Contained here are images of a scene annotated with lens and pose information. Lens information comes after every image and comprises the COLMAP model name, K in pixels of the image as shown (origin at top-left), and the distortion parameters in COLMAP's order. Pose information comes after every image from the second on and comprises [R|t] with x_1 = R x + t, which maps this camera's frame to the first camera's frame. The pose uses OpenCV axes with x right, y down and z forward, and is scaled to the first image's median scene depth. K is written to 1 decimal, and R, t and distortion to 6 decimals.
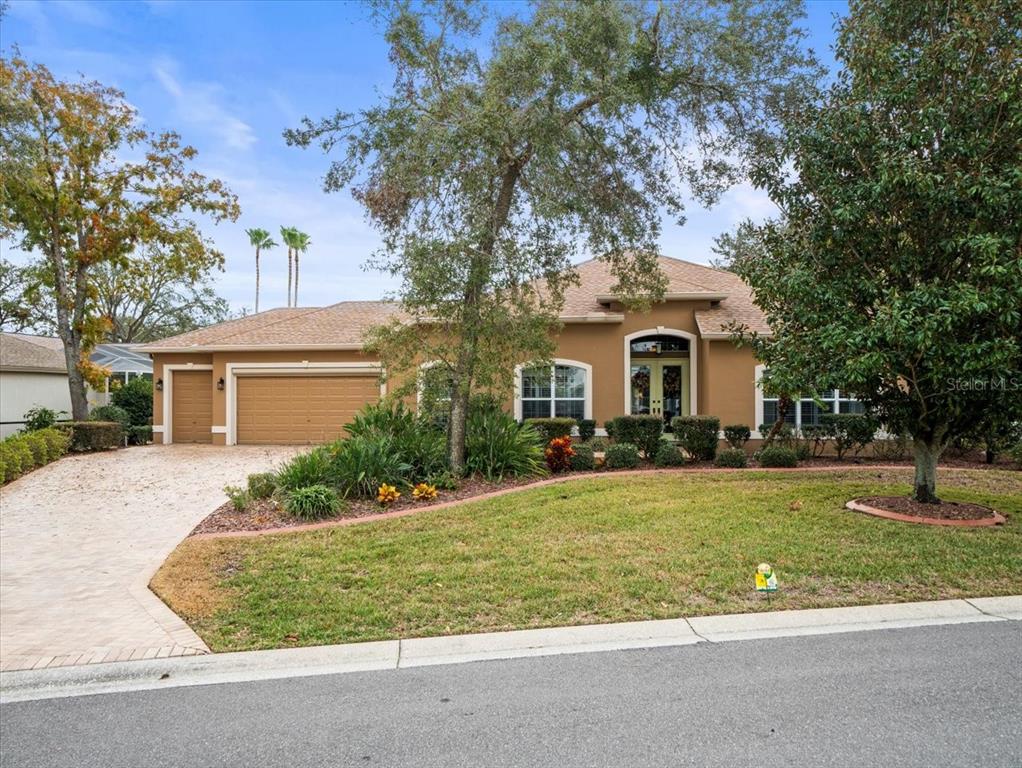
lens RADIAL K [[534.3, 0, 510.8], [0, 534.3, 400.2], [0, 0, 1]] dist [0.014734, 0.000733]
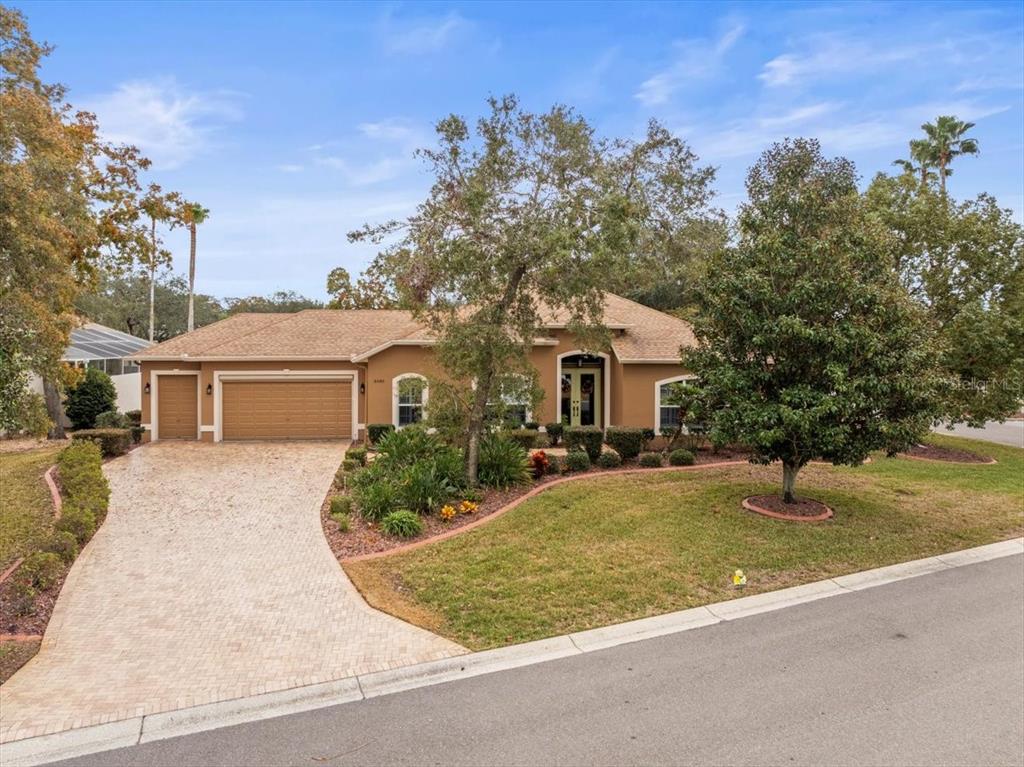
lens RADIAL K [[448.3, 0, 506.9], [0, 448.3, 389.8], [0, 0, 1]] dist [-0.011197, -0.000073]
pose [[0.987946, -0.001663, 0.154787, -0.510434], [0.000606, 0.999976, 0.006876, -0.300895], [-0.154795, -0.006700, 0.987924, -0.341224]]
